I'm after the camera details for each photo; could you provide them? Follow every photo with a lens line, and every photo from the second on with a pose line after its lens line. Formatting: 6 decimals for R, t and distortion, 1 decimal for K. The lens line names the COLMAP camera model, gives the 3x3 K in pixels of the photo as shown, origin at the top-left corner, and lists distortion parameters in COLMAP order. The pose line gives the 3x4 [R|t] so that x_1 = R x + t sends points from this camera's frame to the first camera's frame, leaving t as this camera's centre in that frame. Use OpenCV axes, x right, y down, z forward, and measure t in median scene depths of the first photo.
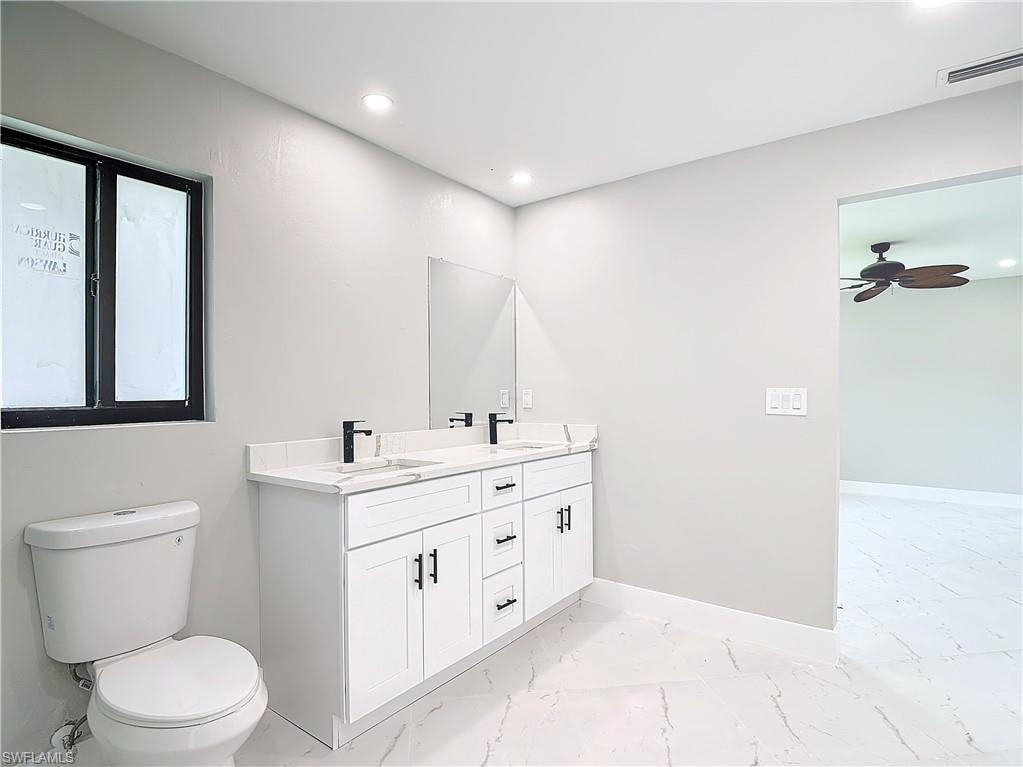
lens RADIAL K [[548.7, 0, 511.5], [0, 548.7, 383.5], [0, 0, 1]] dist [0.044535, -0.050651]
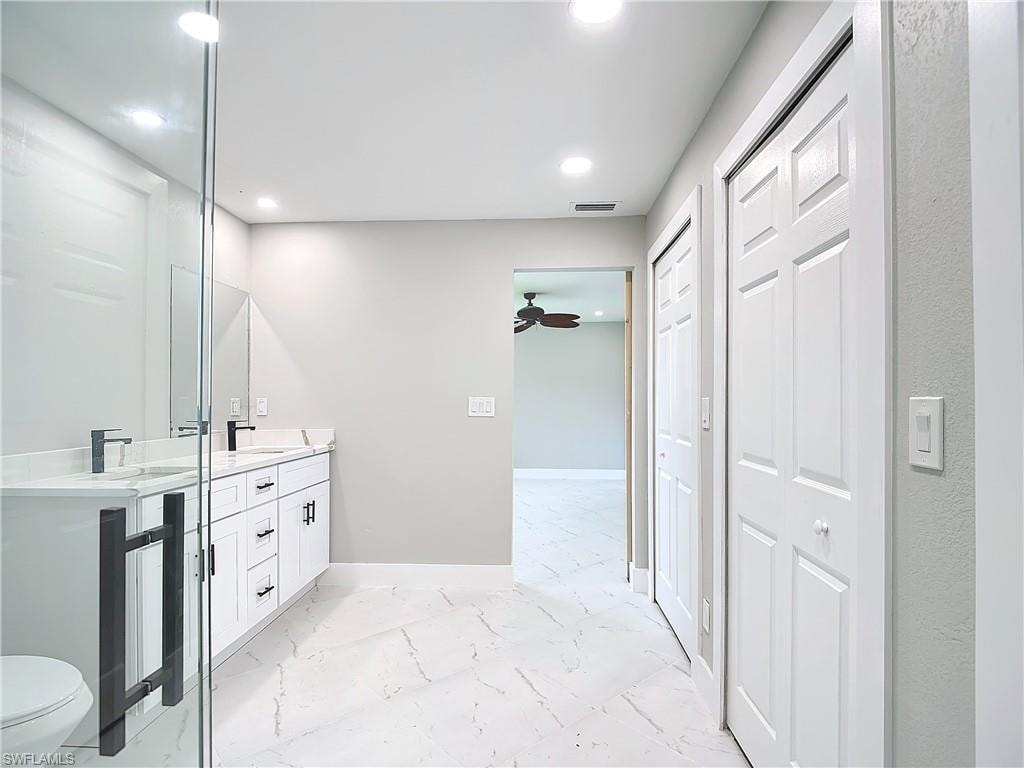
lens RADIAL K [[546.6, 0, 508.8], [0, 546.6, 390.1], [0, 0, 1]] dist [-0.026747, -0.000690]
pose [[0.834696, 0.009186, 0.550635, -0.173718], [-0.006425, 0.999955, -0.006942, 0.000131], [-0.550674, 0.002257, 0.834717, -0.150304]]
